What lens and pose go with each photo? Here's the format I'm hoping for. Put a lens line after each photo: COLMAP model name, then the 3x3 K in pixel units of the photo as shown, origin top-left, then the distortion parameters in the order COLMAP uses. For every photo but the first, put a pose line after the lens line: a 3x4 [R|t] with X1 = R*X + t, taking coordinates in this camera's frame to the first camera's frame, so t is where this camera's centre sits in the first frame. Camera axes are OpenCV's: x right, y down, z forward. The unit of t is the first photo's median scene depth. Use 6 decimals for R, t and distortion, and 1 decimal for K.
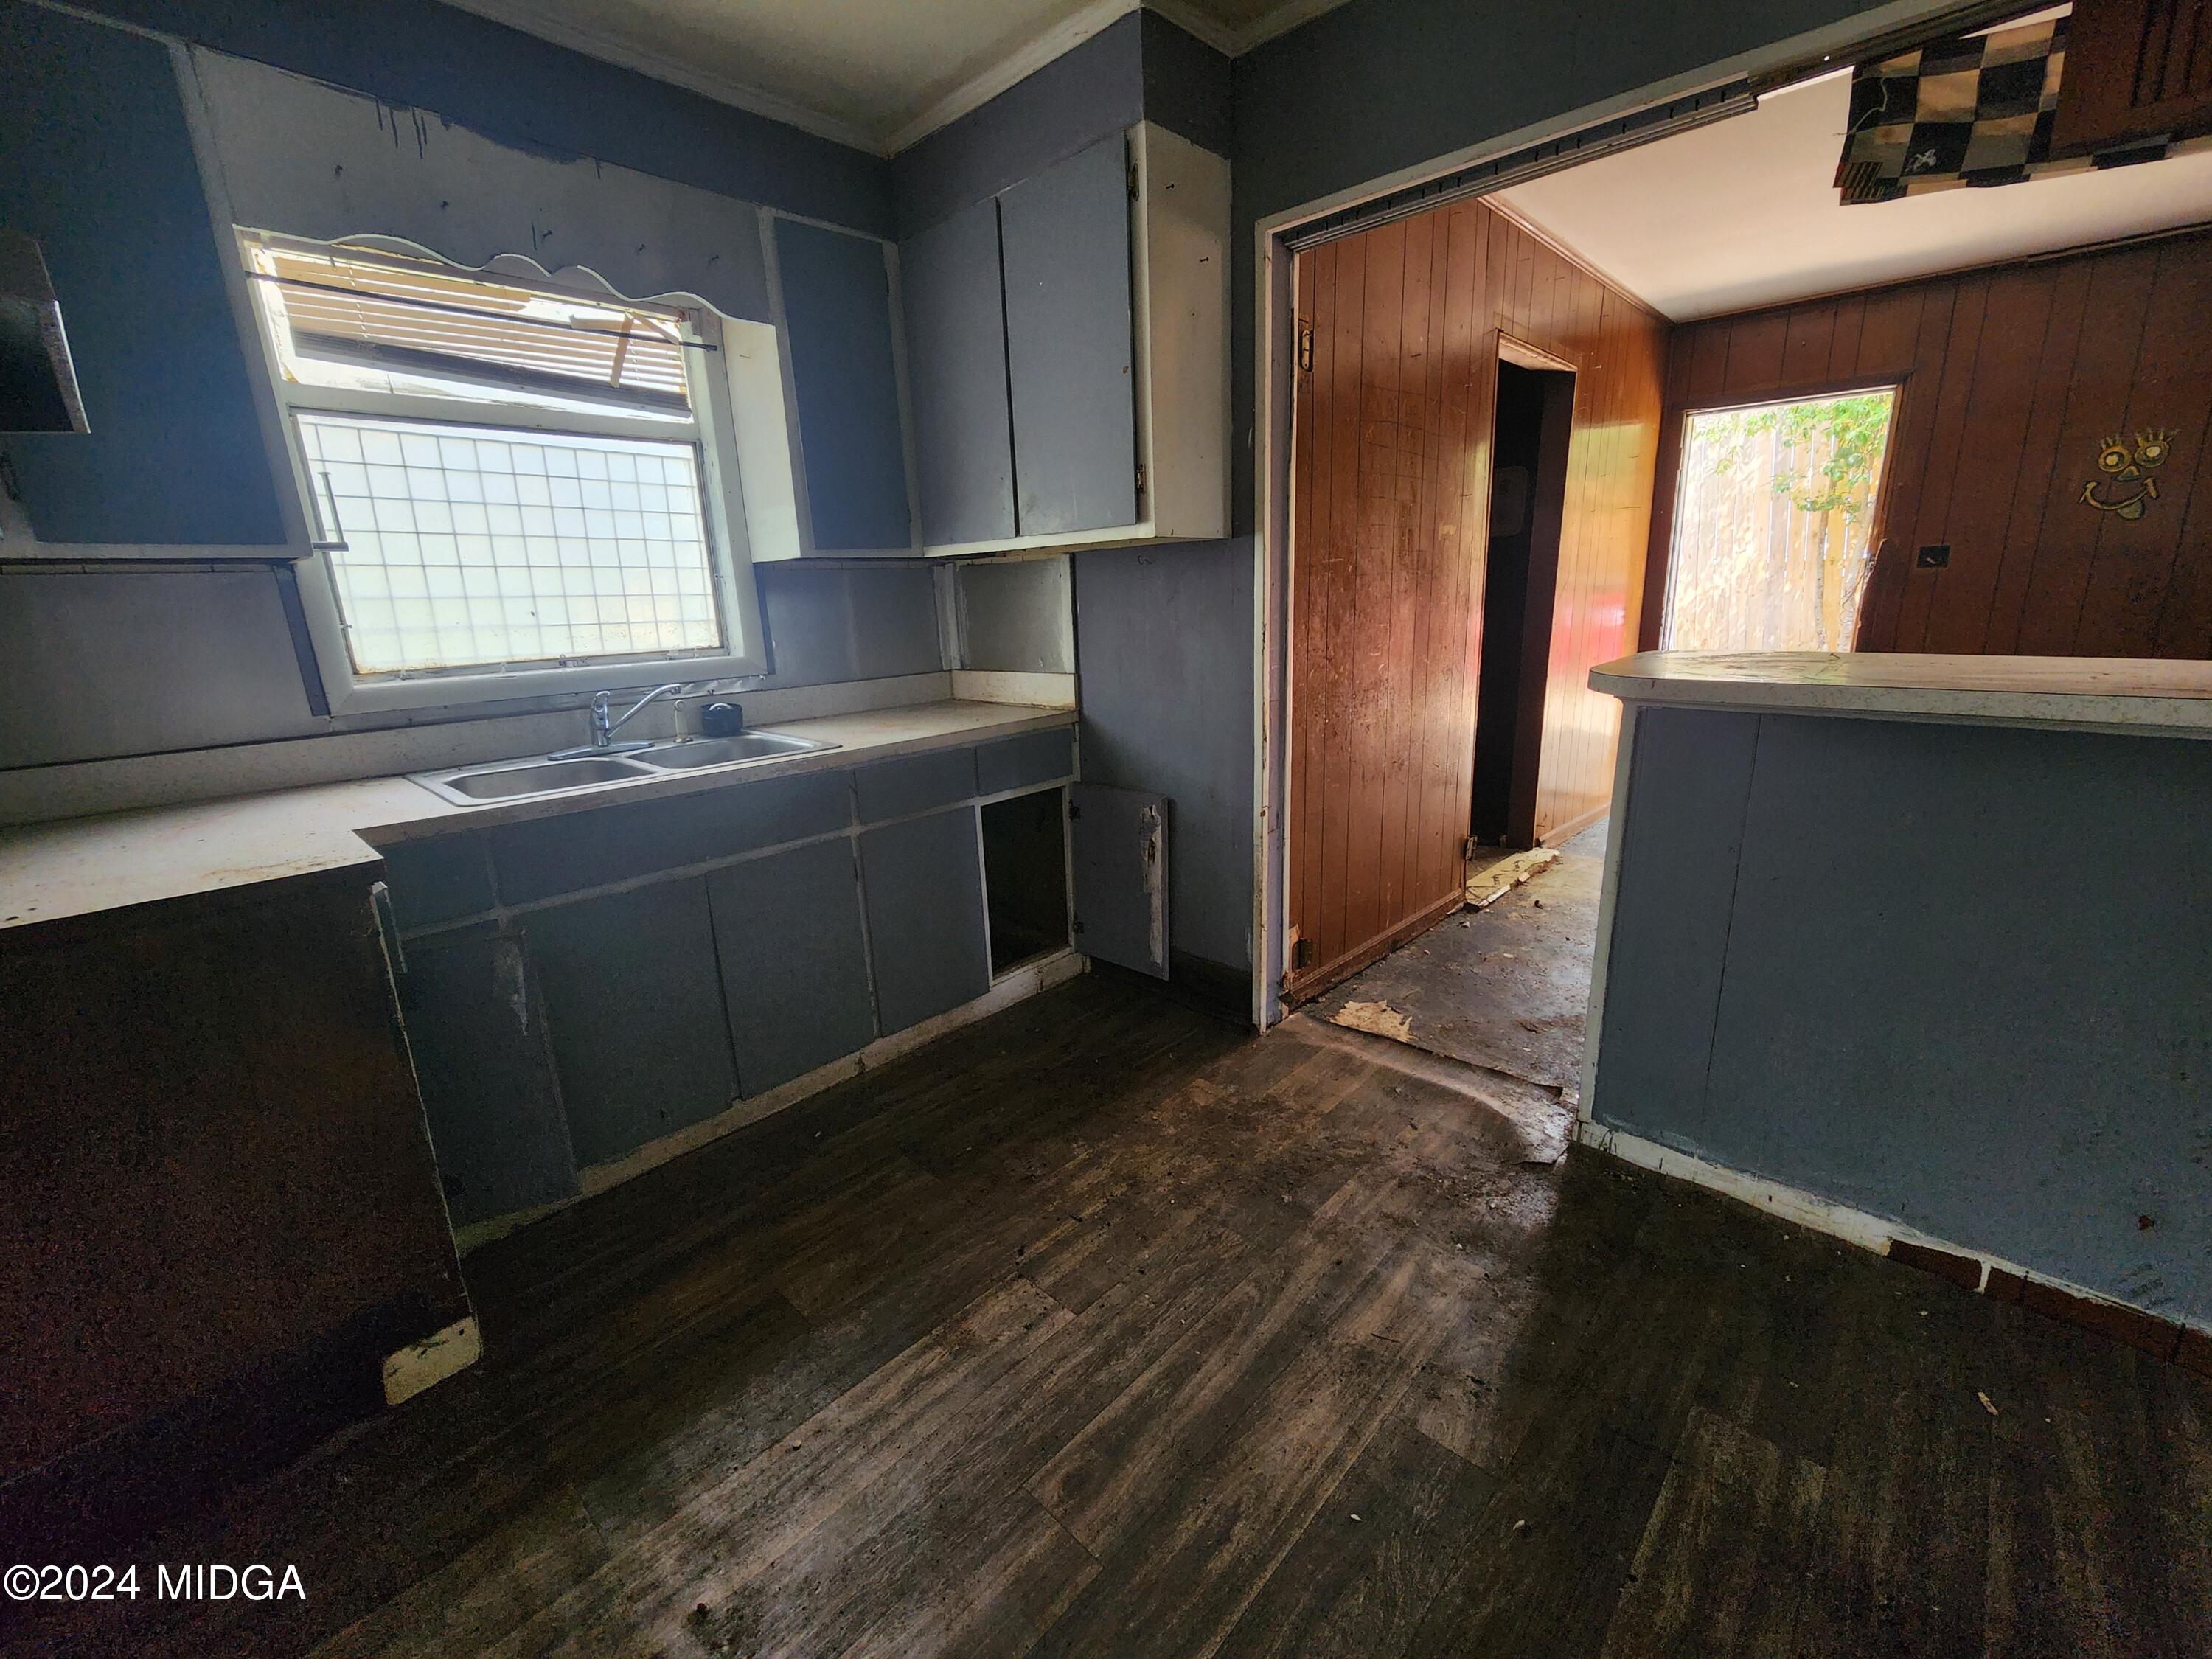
lens RADIAL K [[909.1, 0, 1103.5], [0, 909.1, 818.4], [0, 0, 1]] dist [0.000516, -0.000086]
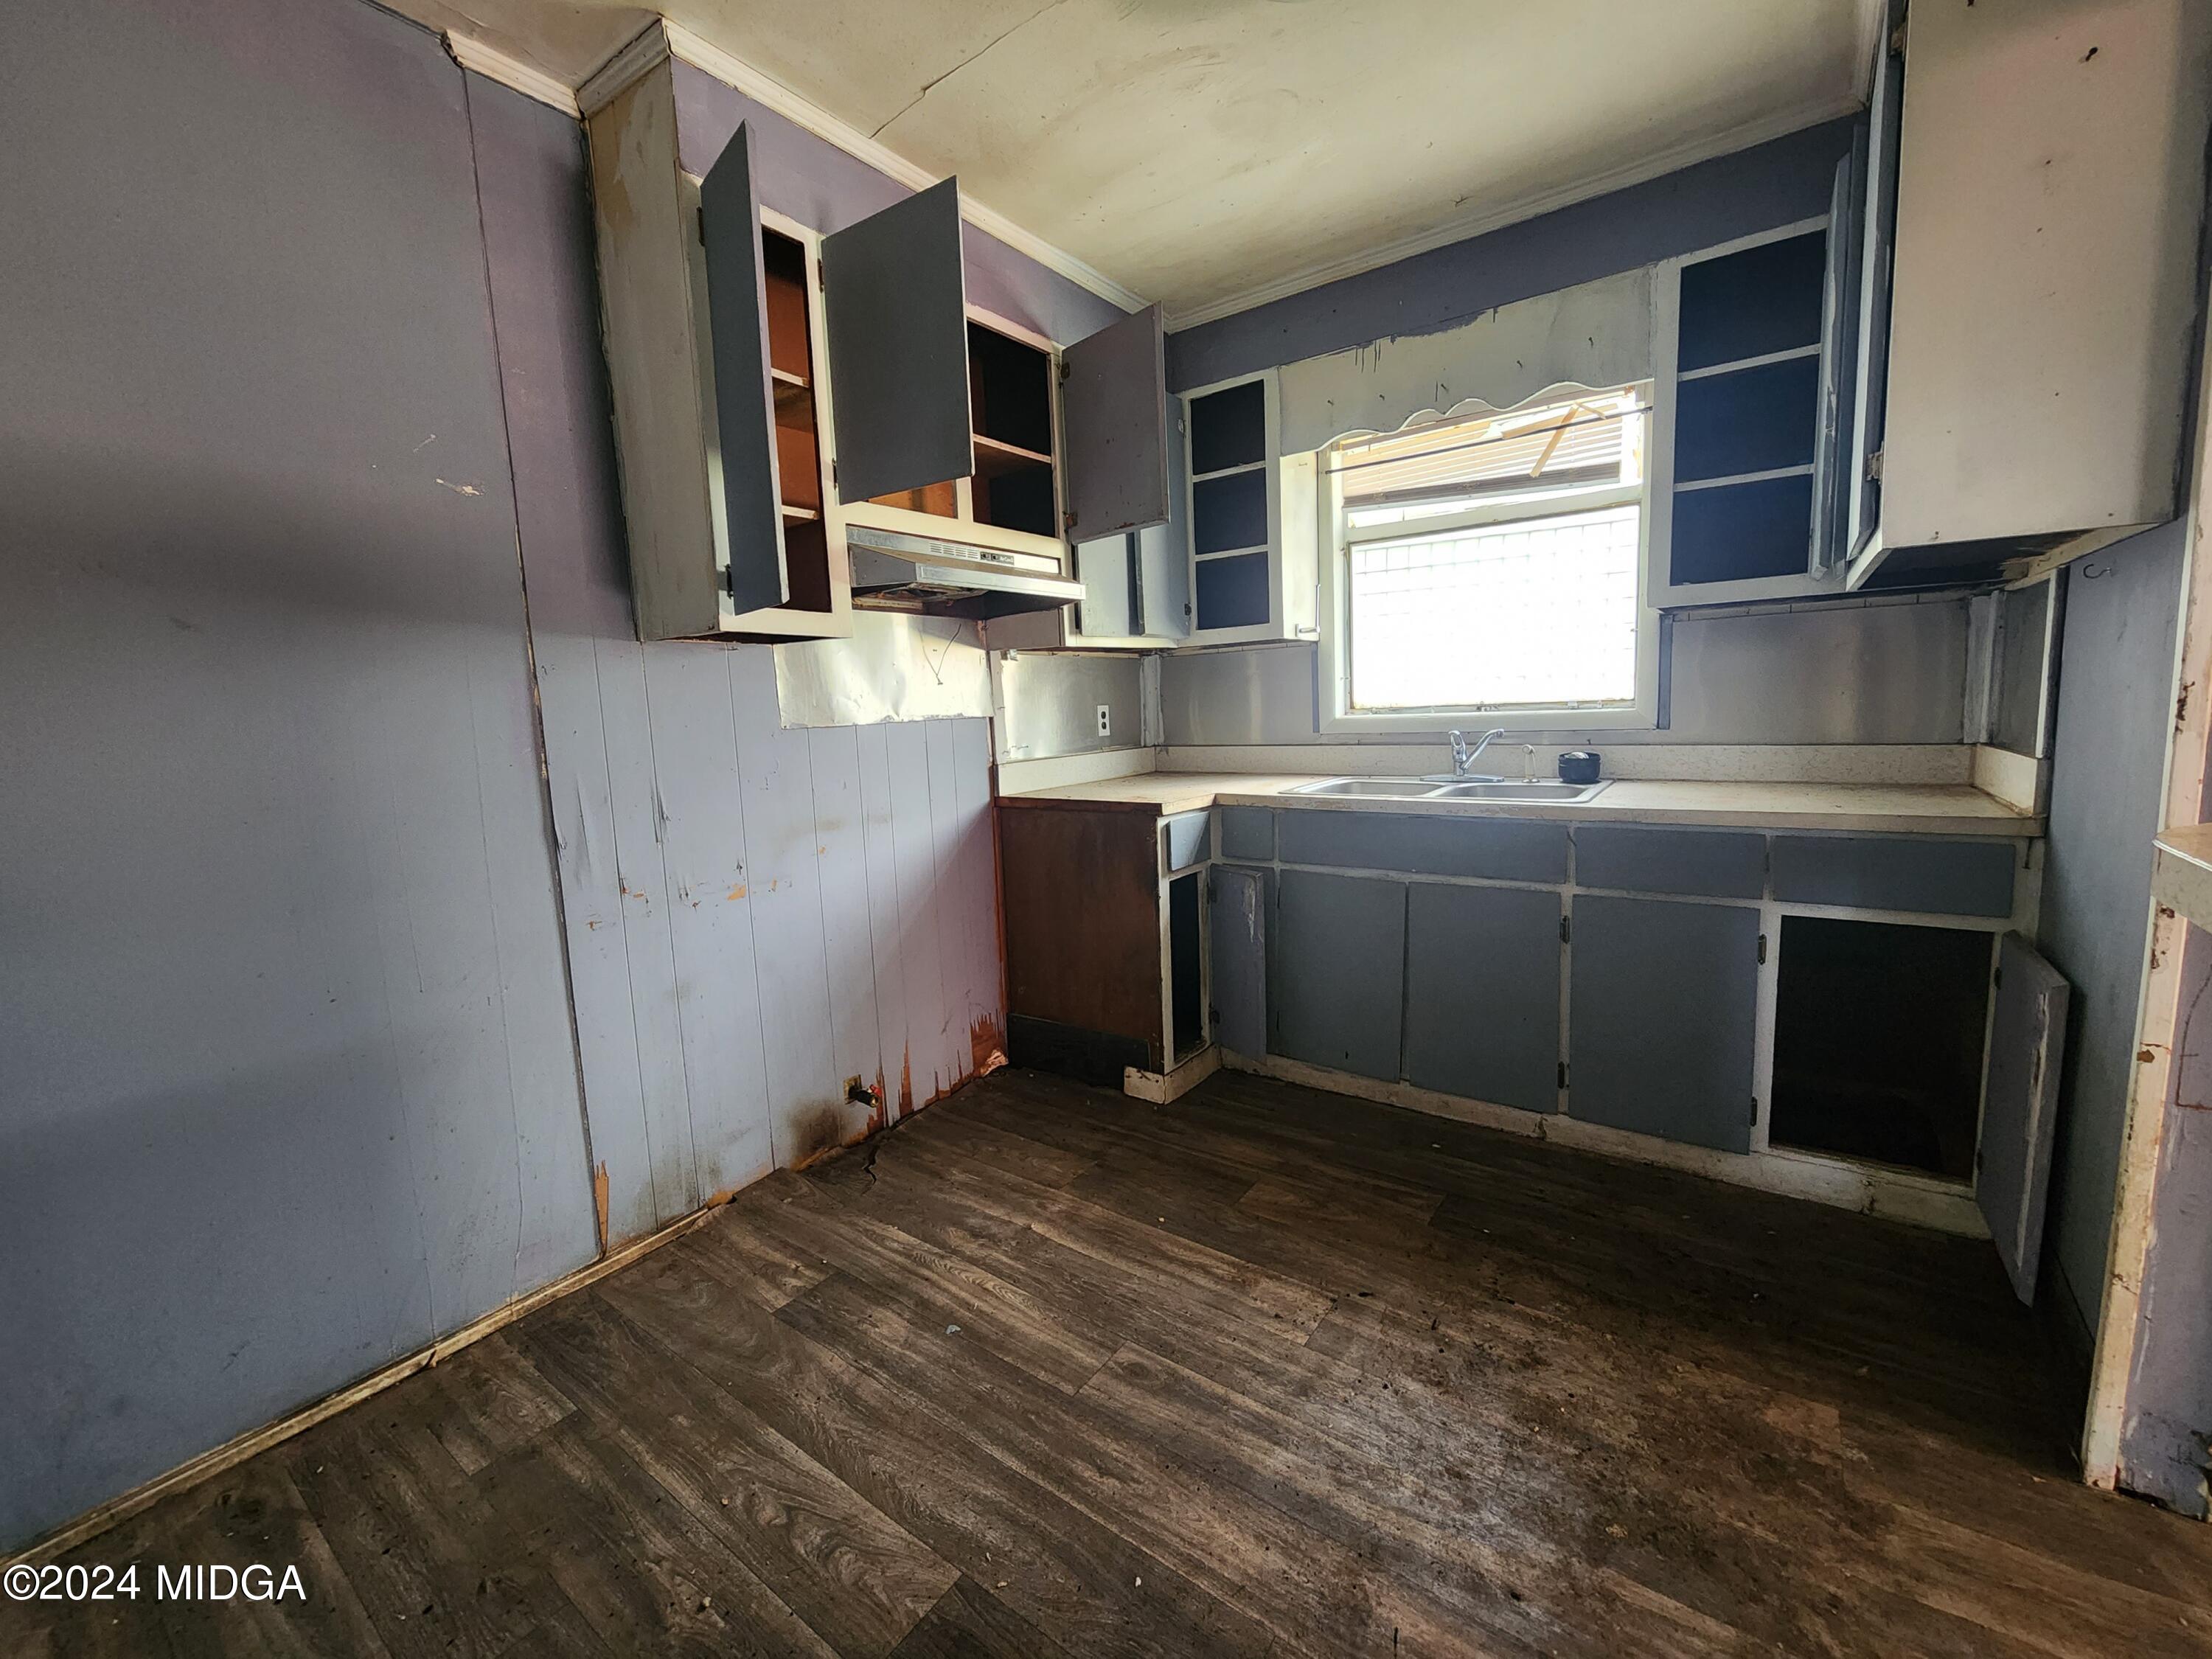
lens RADIAL K [[909.1, 0, 1103.5], [0, 909.1, 818.4], [0, 0, 1]] dist [0.000516, -0.000086]
pose [[0.127278, 0.156454, -0.979450, 0.724799], [-0.206488, 0.970025, 0.128116, -0.098991], [0.970136, 0.185938, 0.155768, 0.430397]]
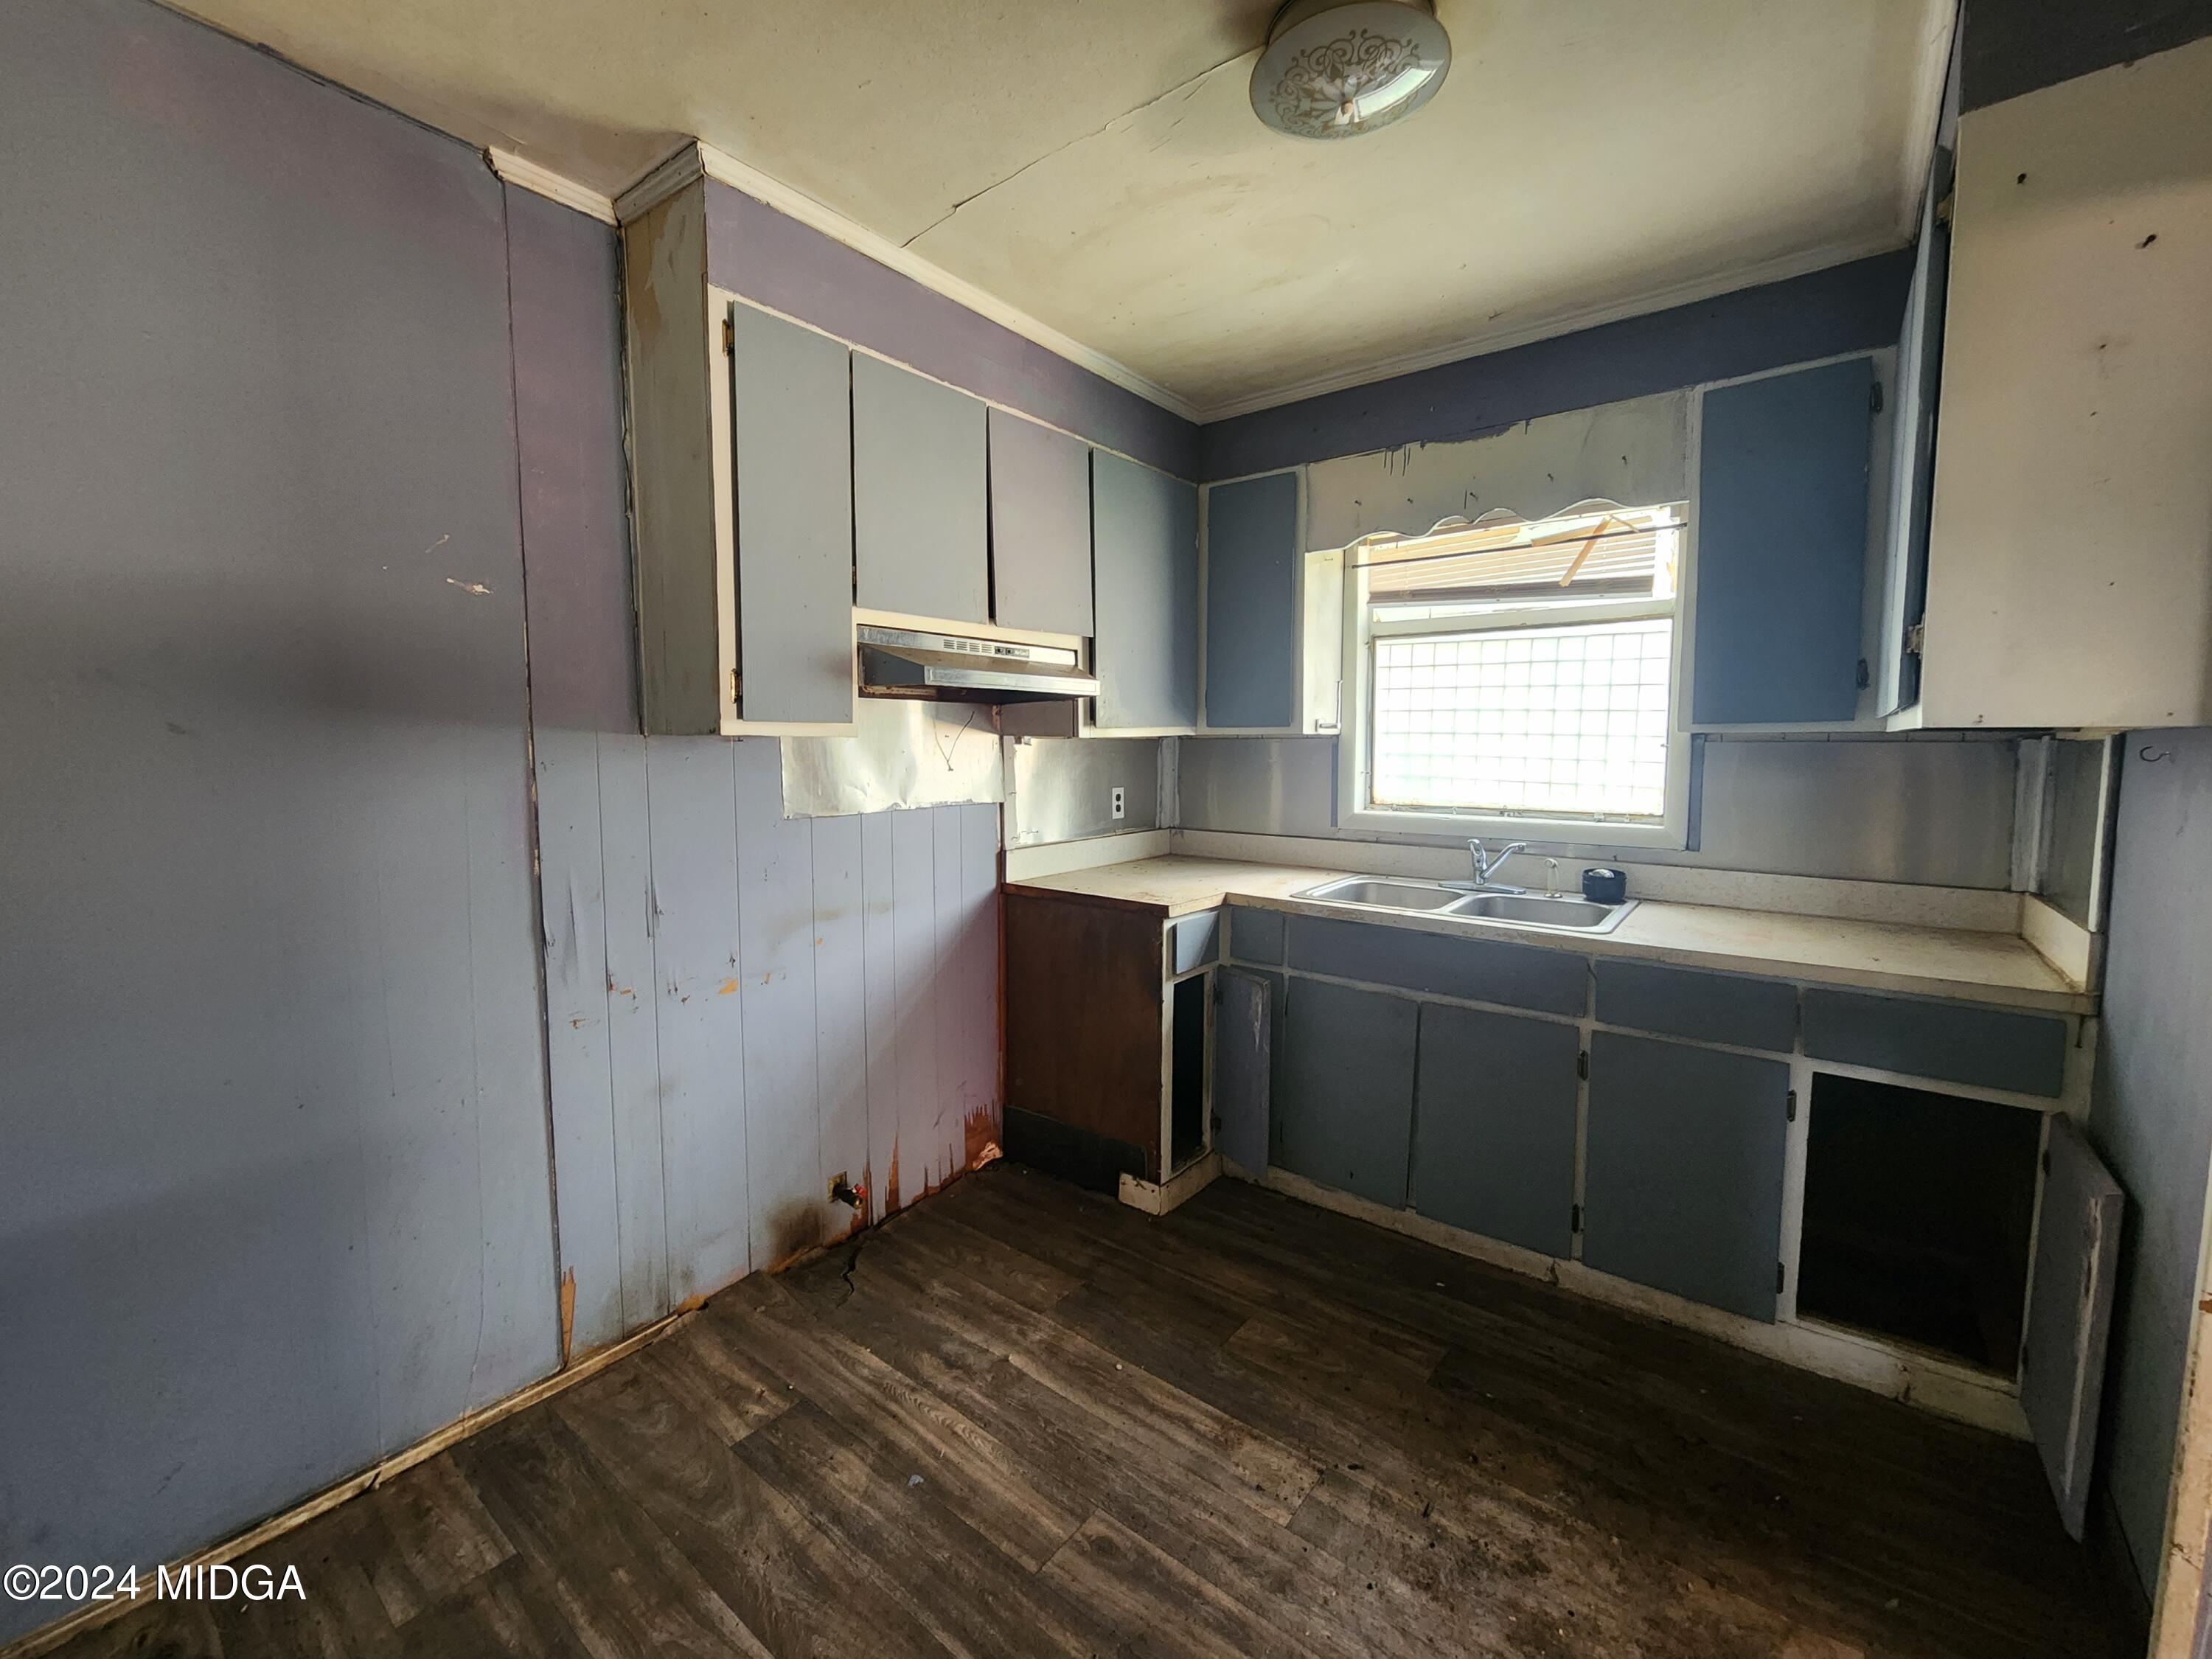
lens RADIAL K [[912.8, 0, 1106.8], [0, 912.8, 817.2], [0, 0, 1]] dist [0.001241, -0.000779]
pose [[0.096397, 0.121054, -0.987954, 0.692275], [-0.247001, 0.964438, 0.094072, -0.189497], [0.964208, 0.234958, 0.122870, 0.441167]]
